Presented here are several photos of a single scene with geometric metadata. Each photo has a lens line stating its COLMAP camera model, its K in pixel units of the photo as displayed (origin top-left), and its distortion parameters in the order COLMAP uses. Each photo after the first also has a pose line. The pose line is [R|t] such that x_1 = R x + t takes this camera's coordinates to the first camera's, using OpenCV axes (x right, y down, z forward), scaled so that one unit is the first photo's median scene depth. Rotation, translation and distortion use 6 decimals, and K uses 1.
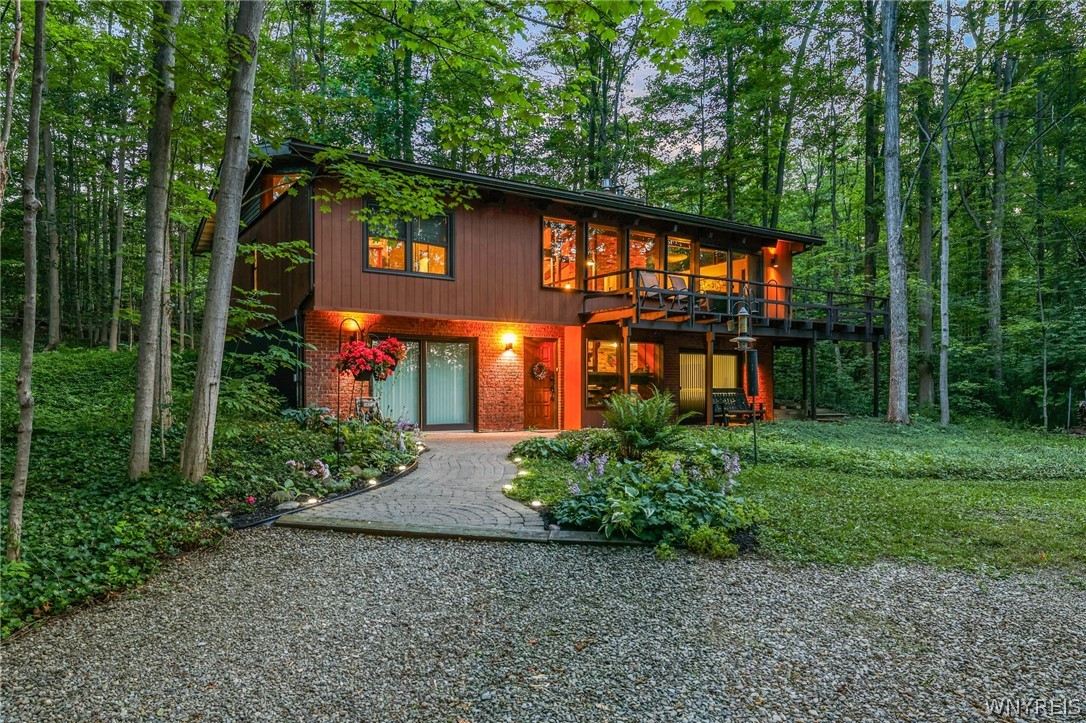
lens RADIAL K [[692.1, 0, 542.9], [0, 692.1, 368.0], [0, 0, 1]] dist [0.002049, 0.000038]
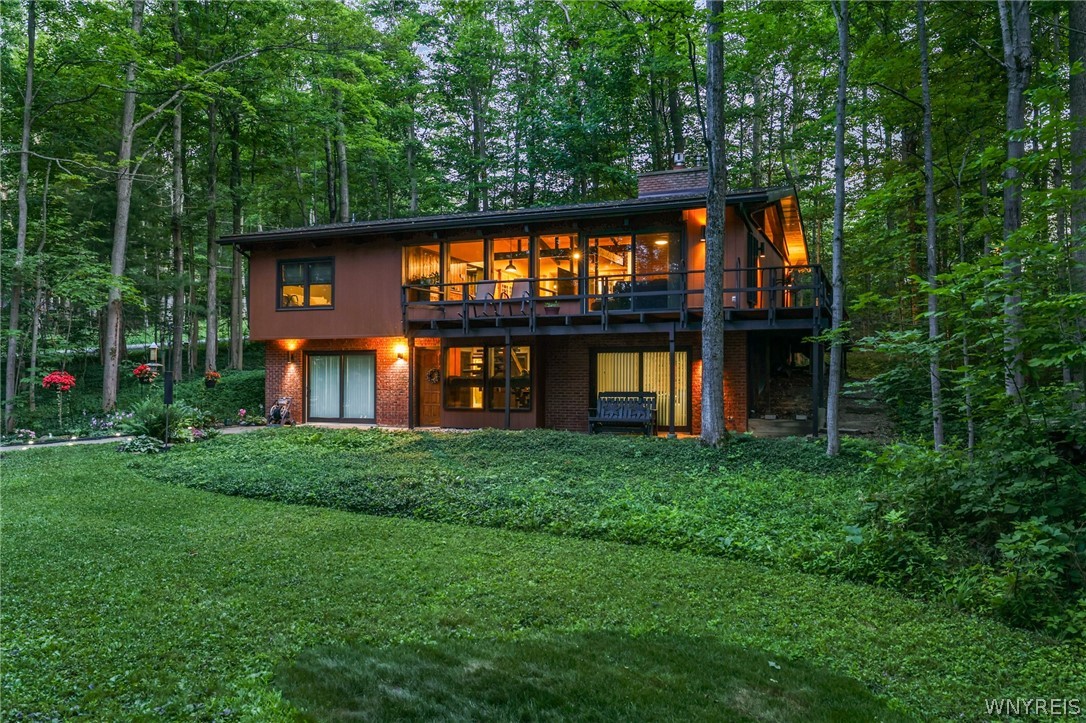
lens RADIAL K [[814.0, 0, 543.2], [0, 814.0, 363.4], [0, 0, 1]] dist [-0.001555, -0.000105]
pose [[0.596264, -0.035246, -0.802014, 1.271954], [0.016317, 0.999361, -0.031787, 0.031639], [0.802622, 0.005867, 0.596459, 0.364158]]
